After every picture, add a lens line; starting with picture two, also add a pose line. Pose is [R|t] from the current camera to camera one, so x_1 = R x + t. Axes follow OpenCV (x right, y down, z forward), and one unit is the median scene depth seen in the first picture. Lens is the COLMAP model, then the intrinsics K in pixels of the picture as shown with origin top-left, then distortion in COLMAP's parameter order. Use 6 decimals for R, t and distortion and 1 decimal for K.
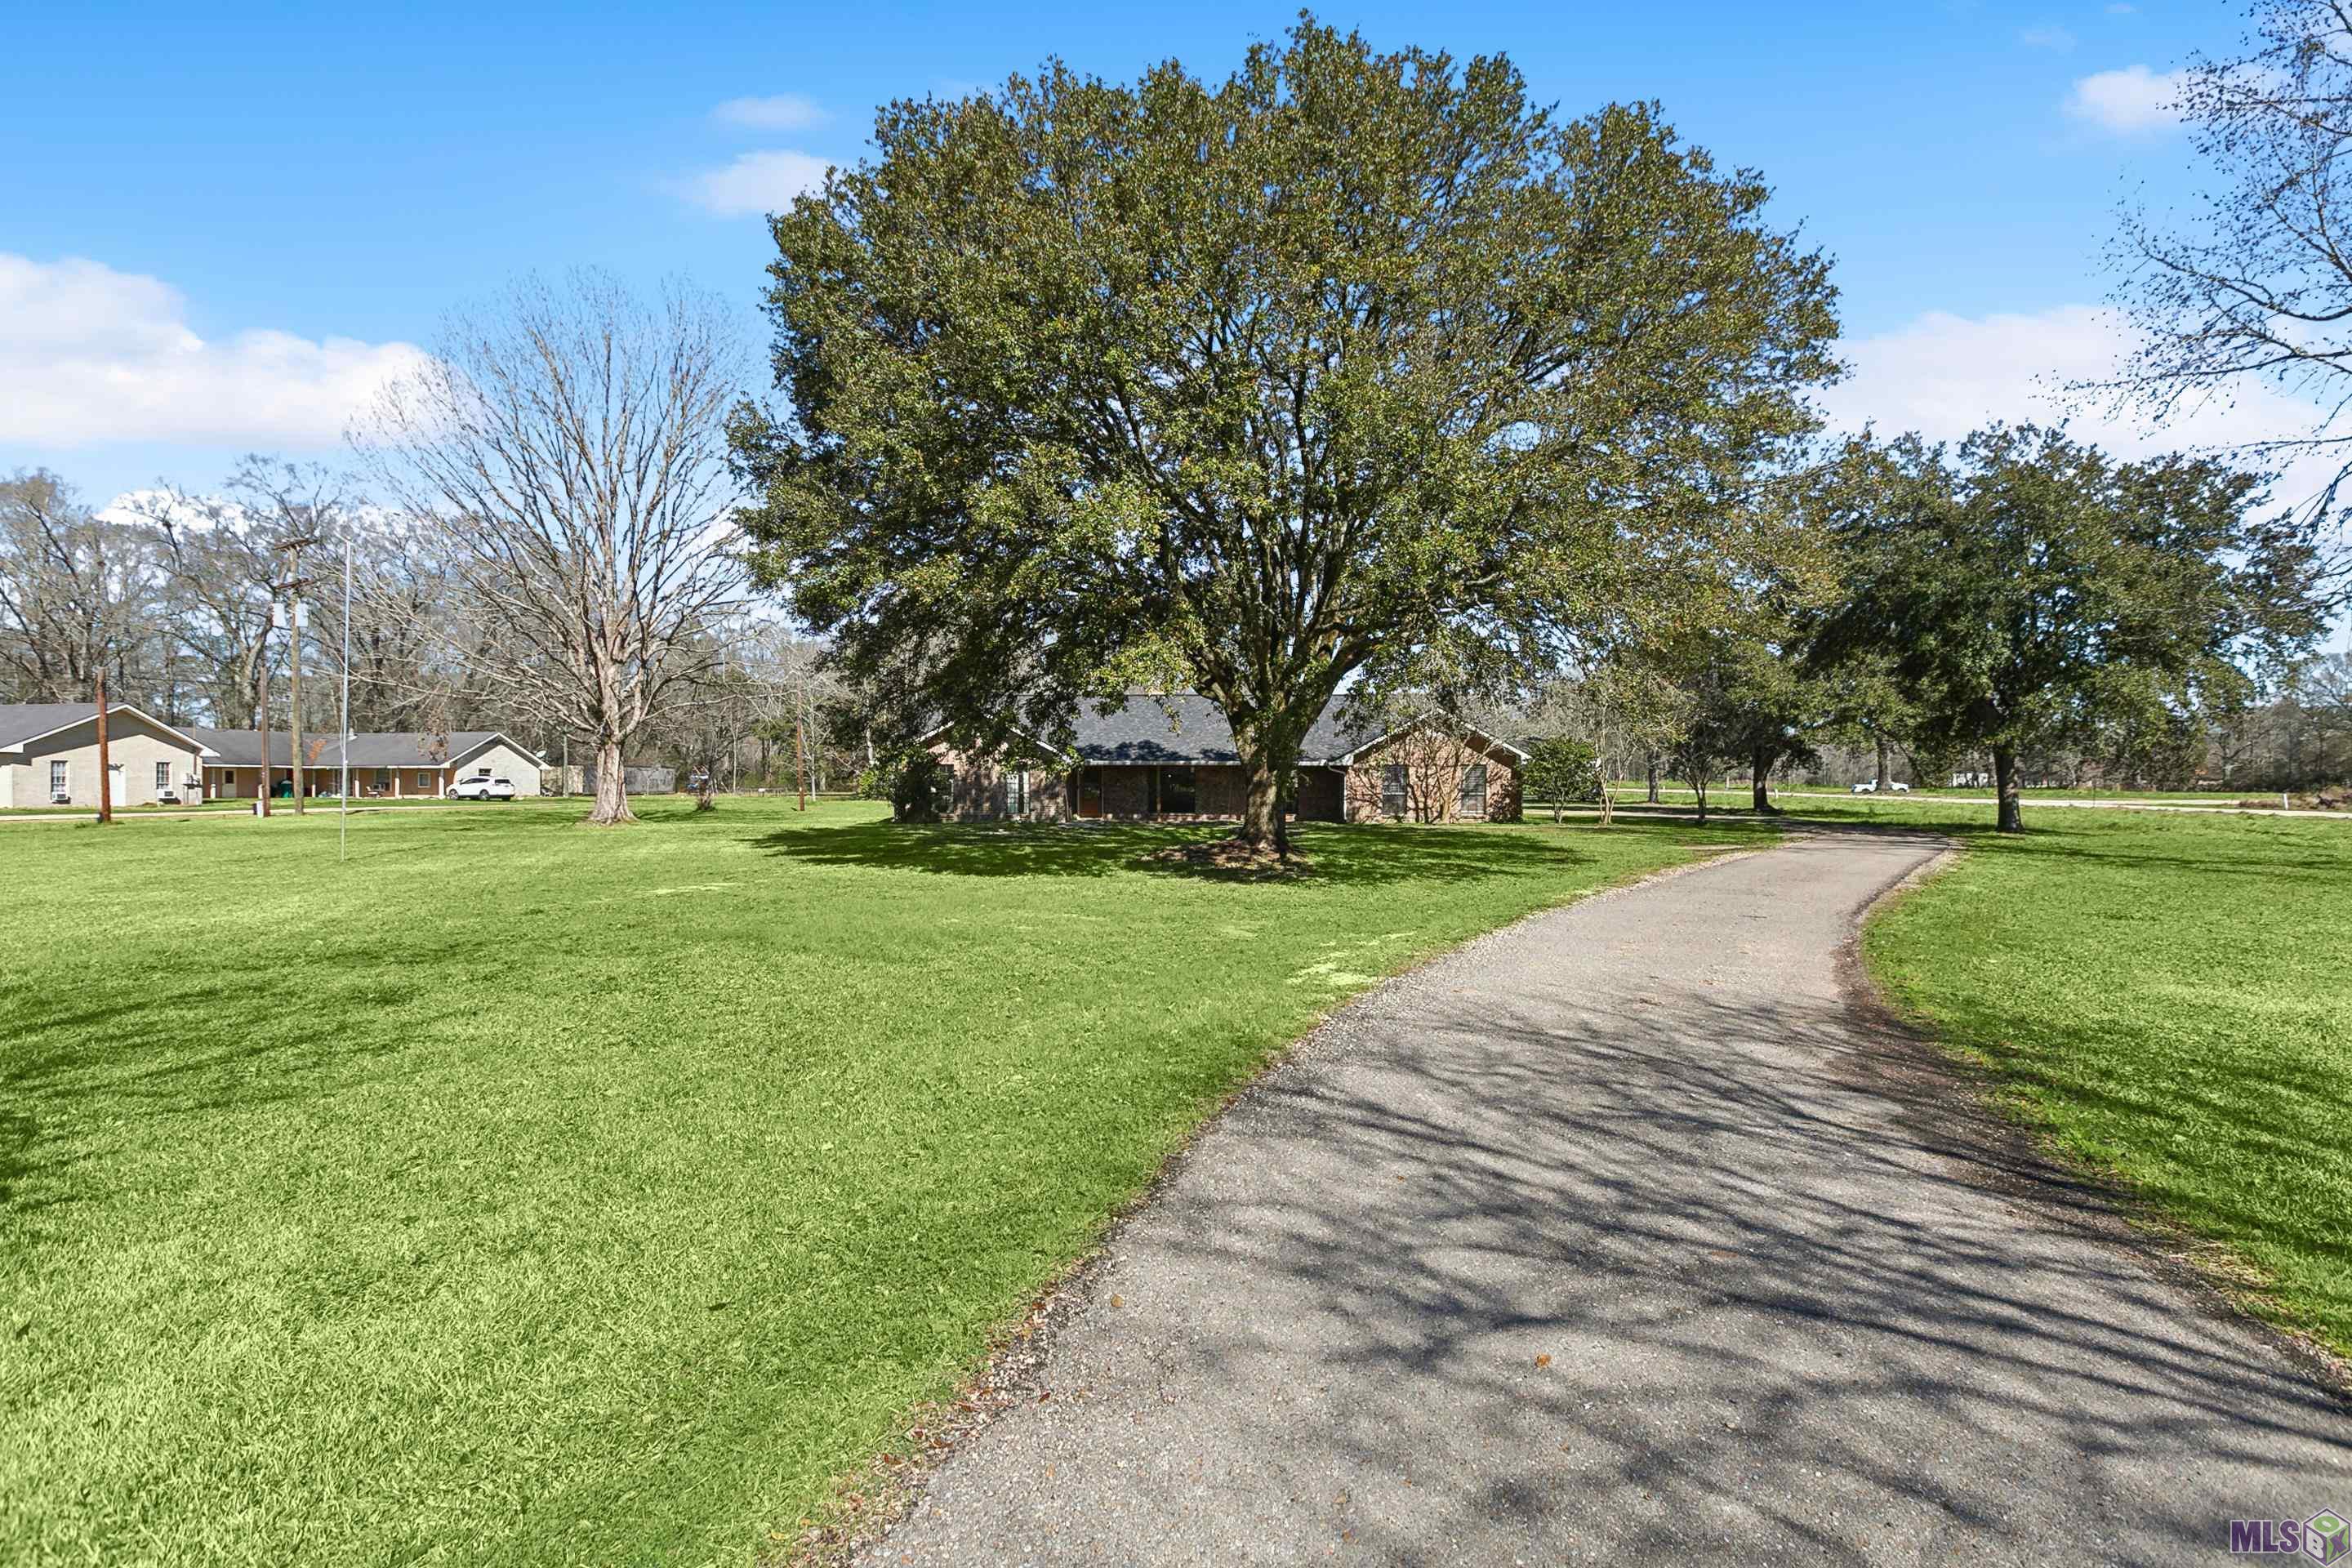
lens RADIAL K [[1047.7, 0, 1186.3], [0, 1047.7, 822.2], [0, 0, 1]] dist [0.000420, -0.000361]
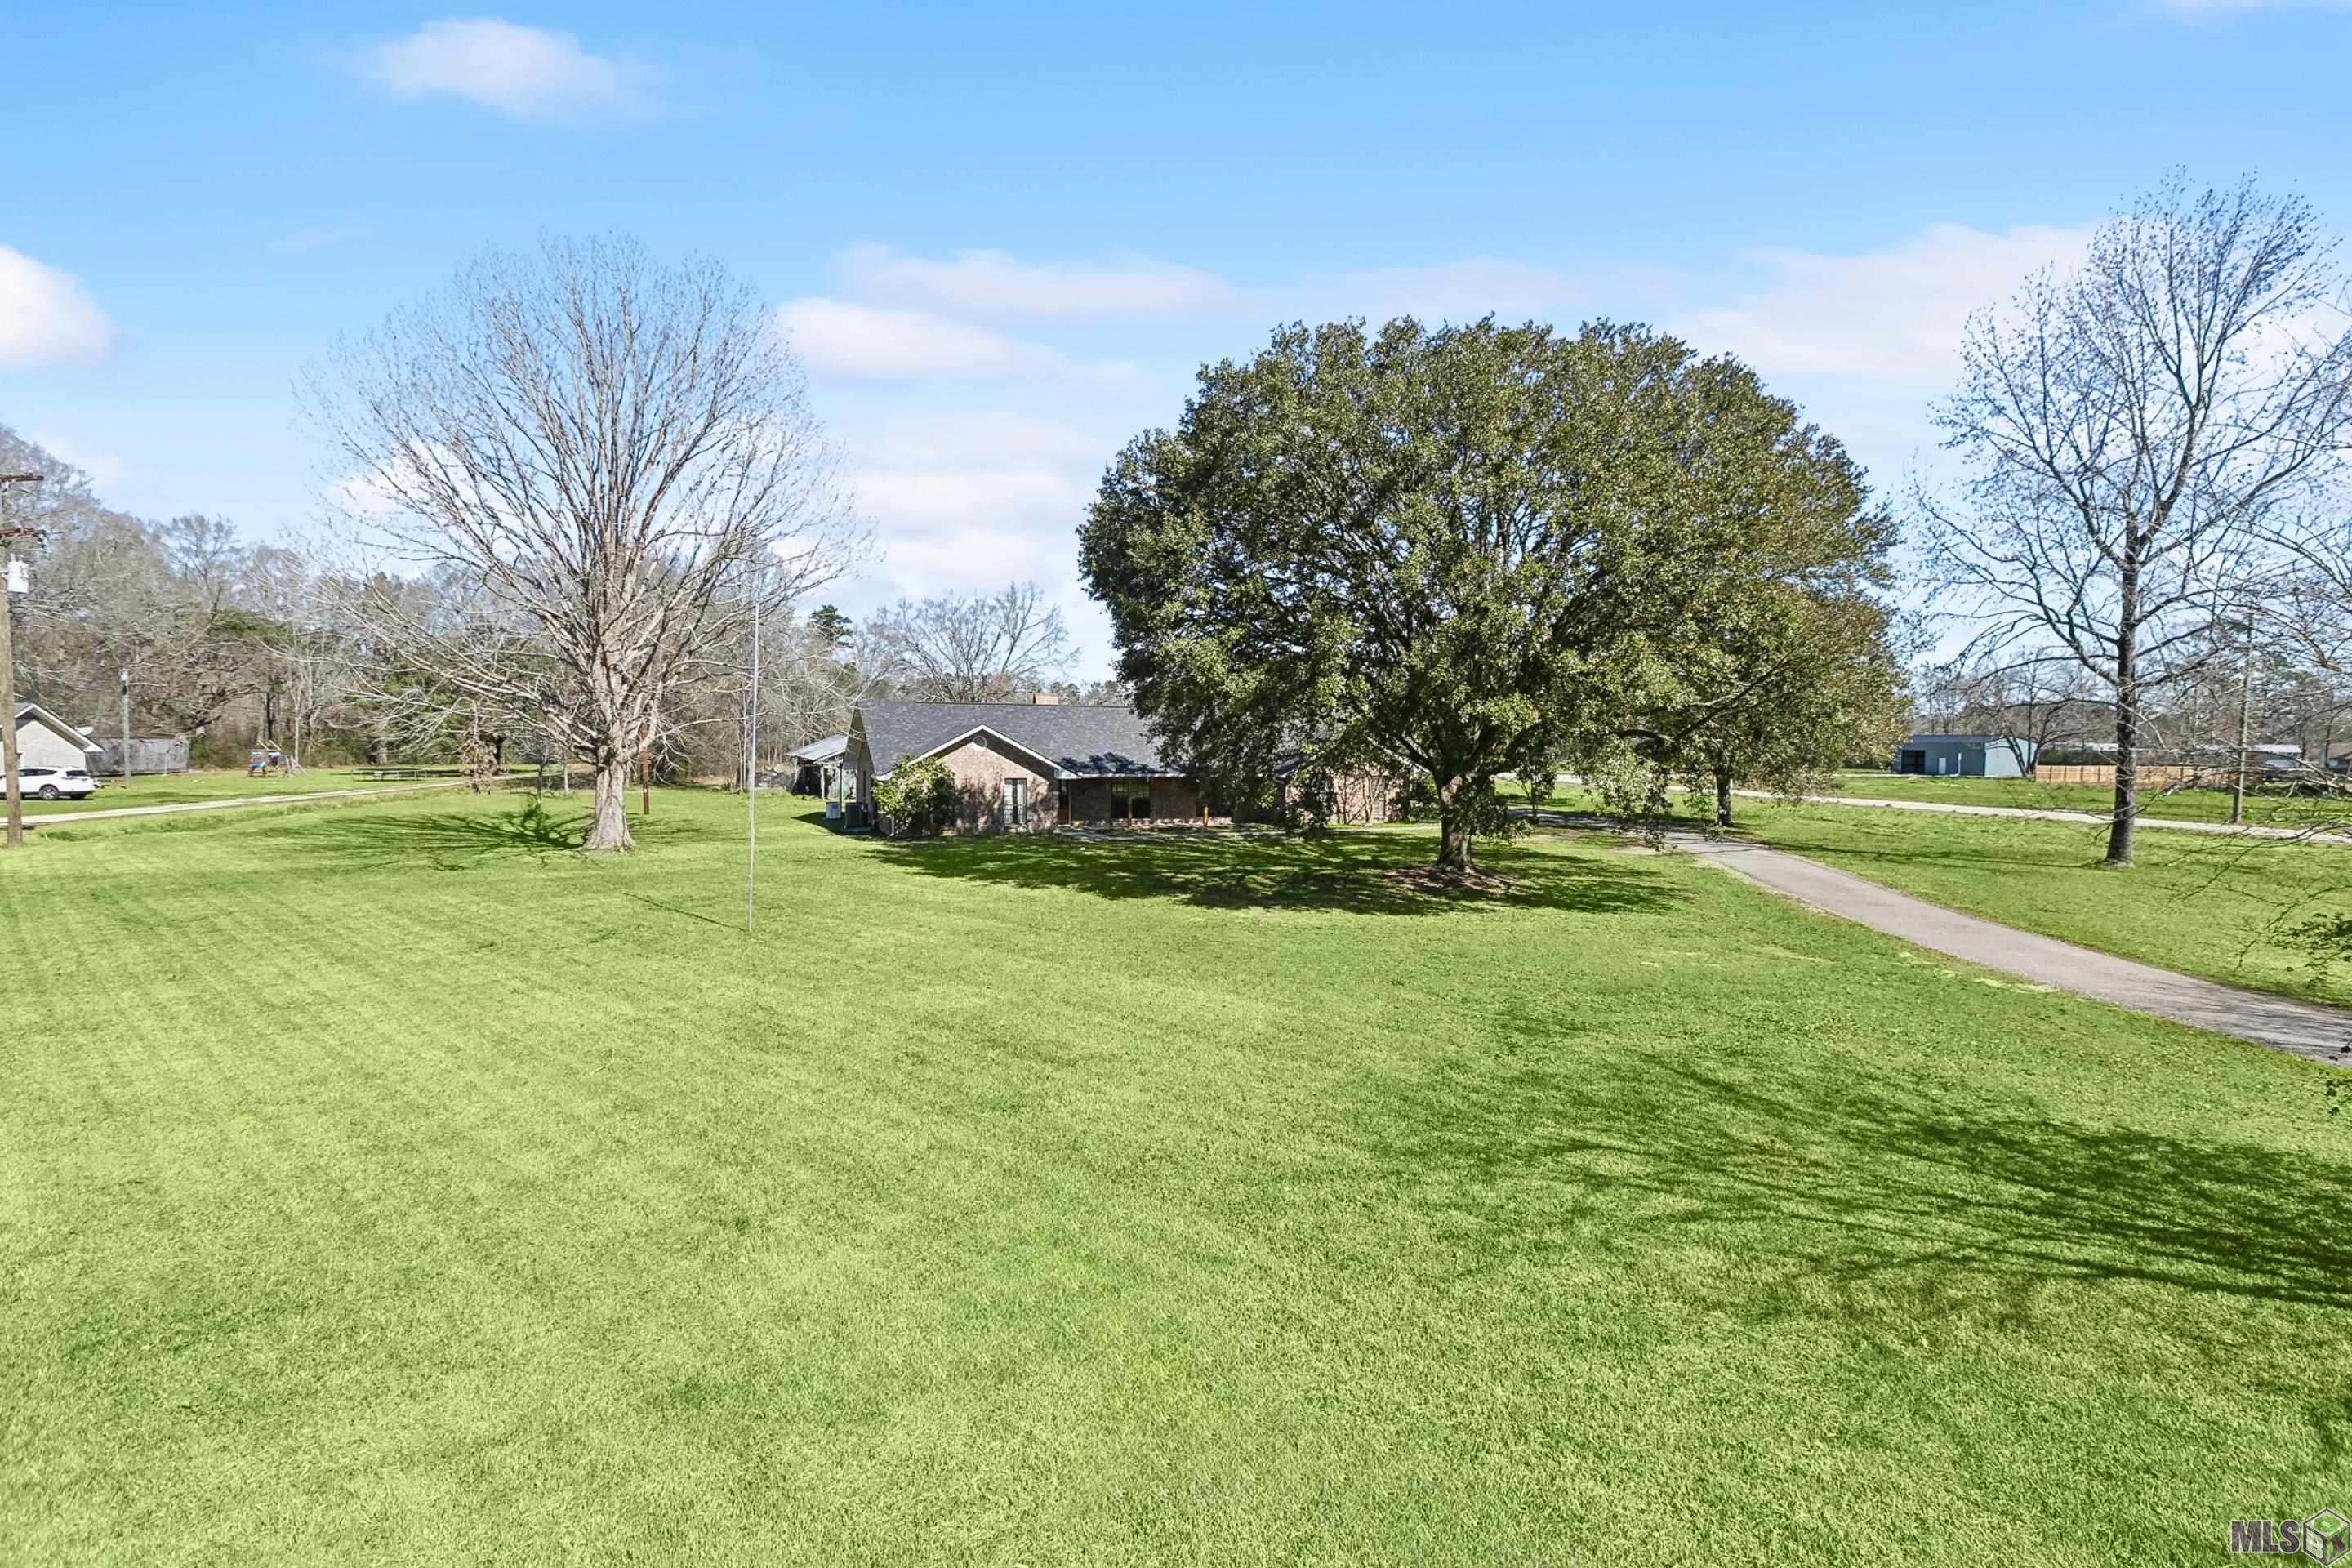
lens RADIAL K [[1047.7, 0, 1179.0], [0, 1047.7, 775.7], [0, 0, 1]] dist [0.000420, -0.000361]
pose [[0.905800, -0.007238, 0.423643, -0.457147], [0.007339, 0.999972, 0.001392, -0.058002], [-0.423642, 0.001848, 0.905828, -0.025407]]
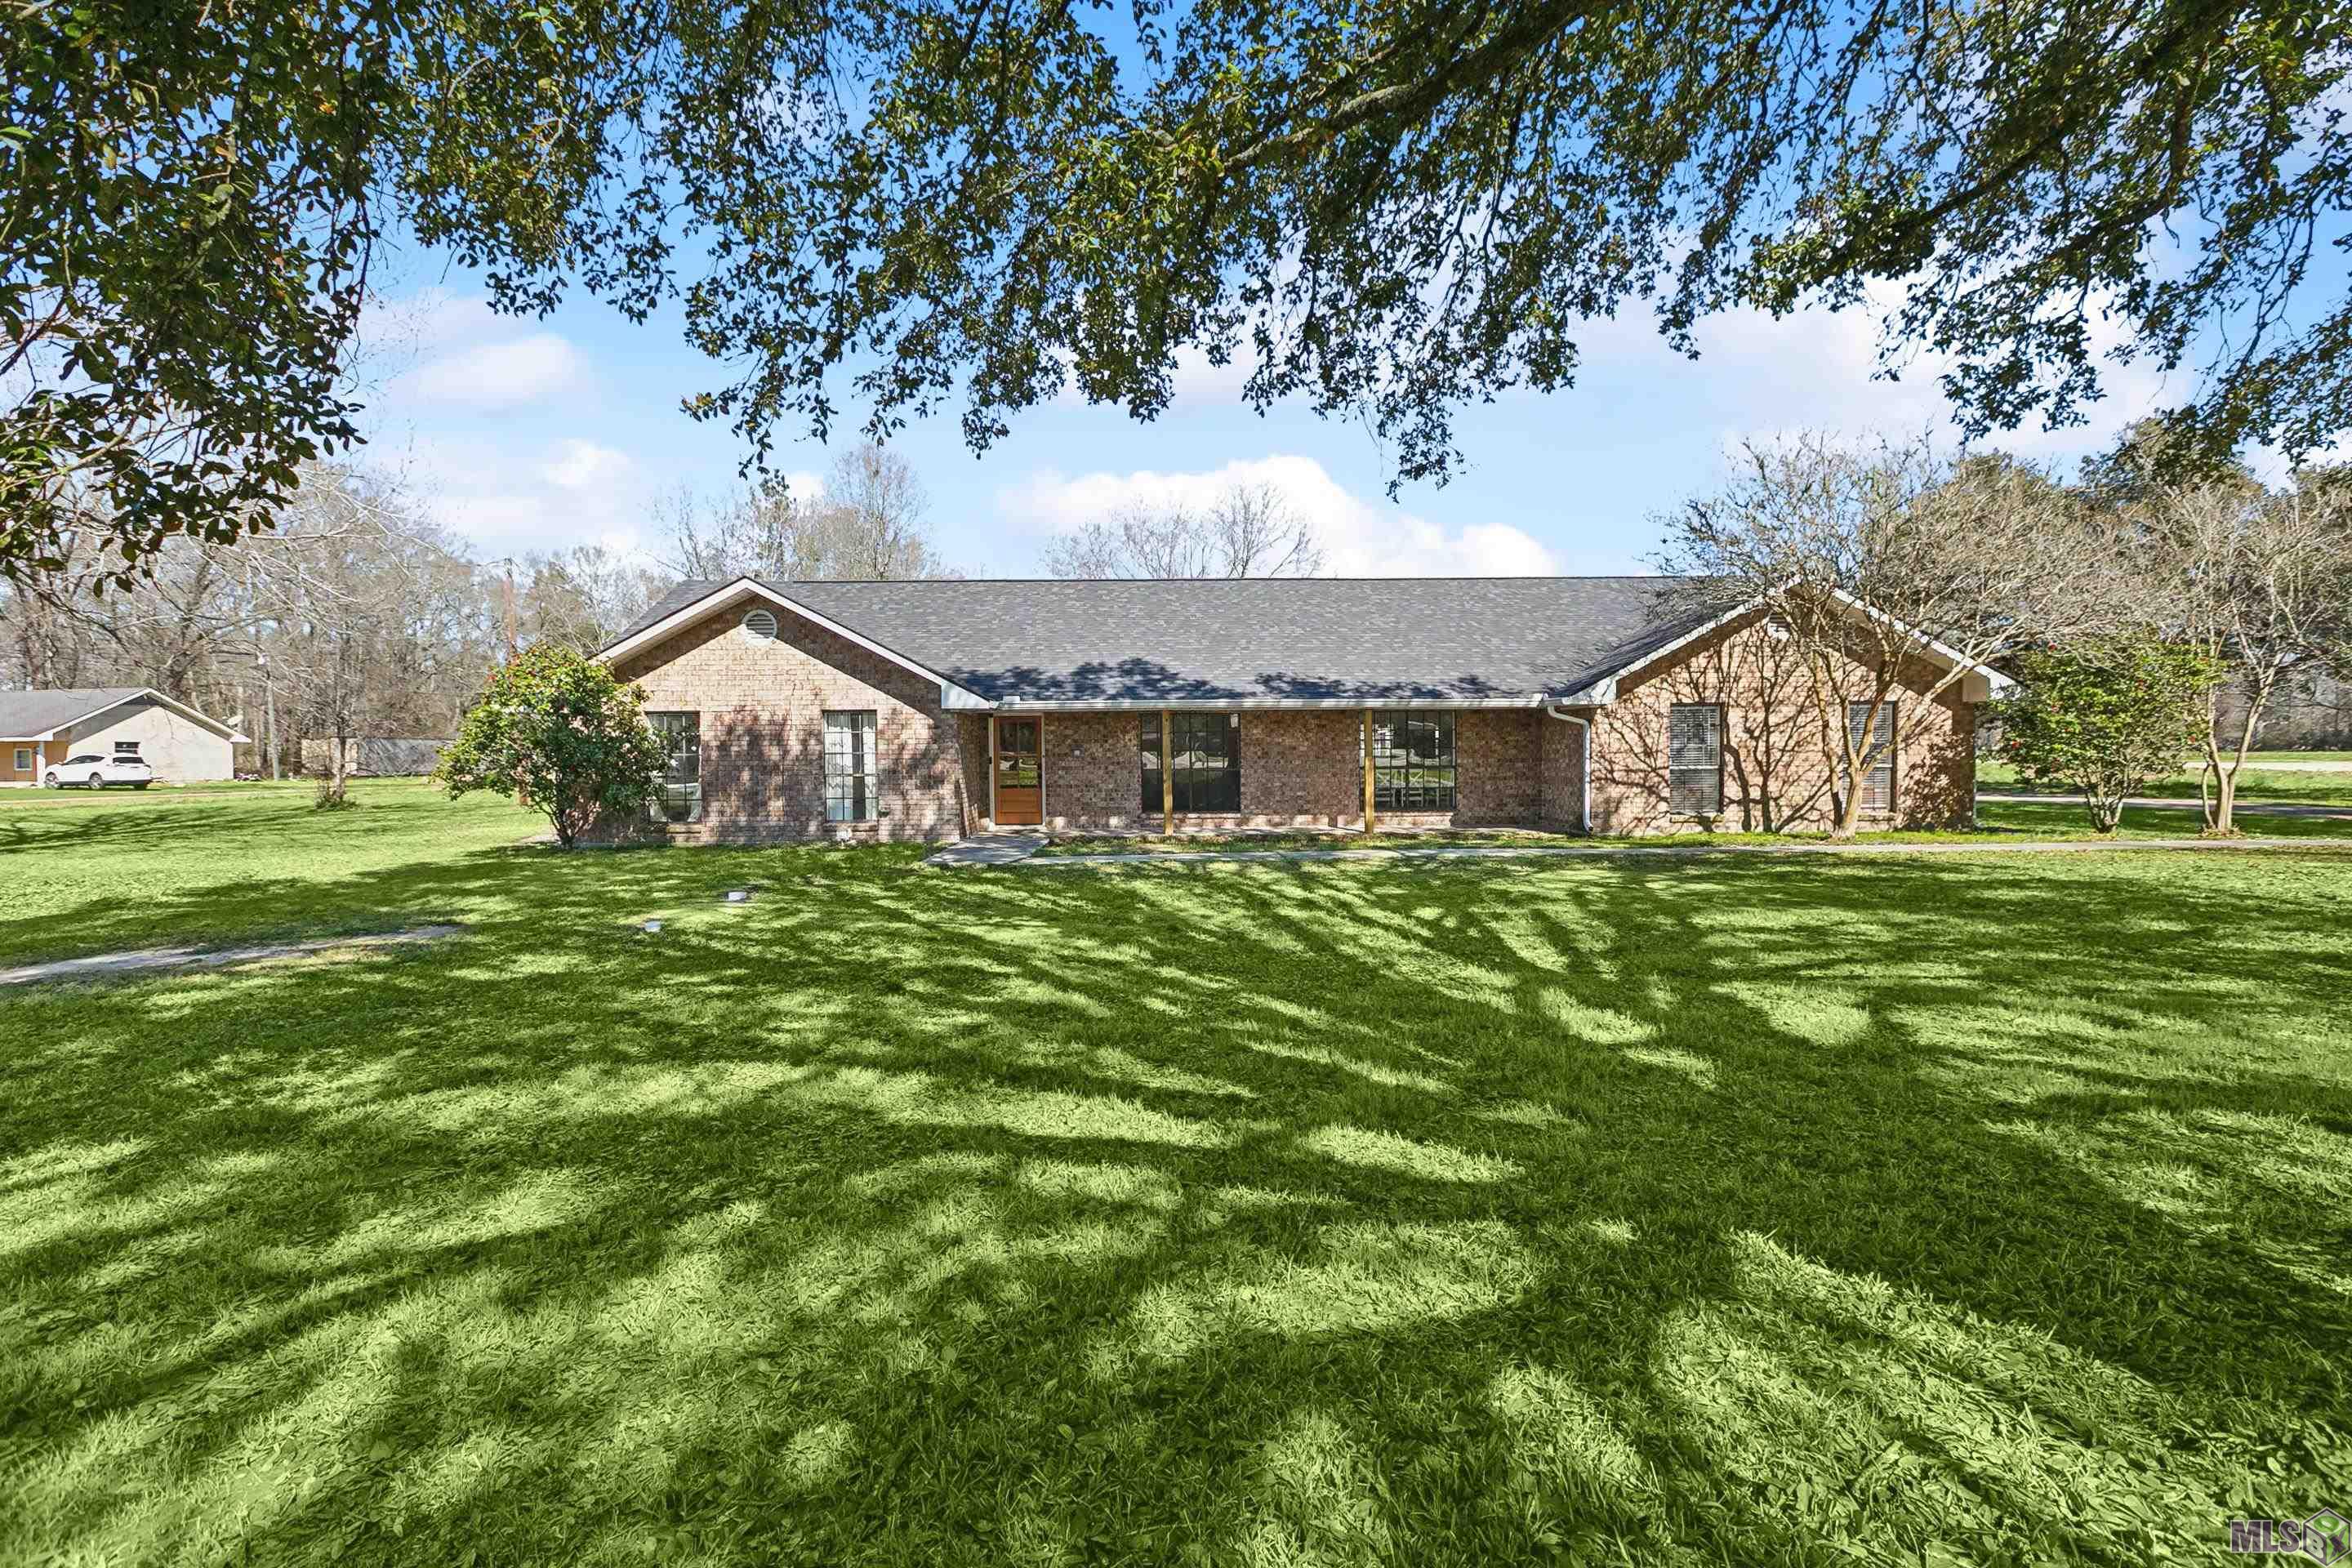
lens RADIAL K [[1047.7, 0, 1175.4], [0, 1047.7, 788.7], [0, 0, 1]] dist [0.000420, -0.000361]
pose [[0.998844, -0.012199, 0.046486, -0.044576], [0.012342, 0.999920, -0.002787, -0.019451], [-0.046448, 0.003357, 0.998915, 0.554037]]
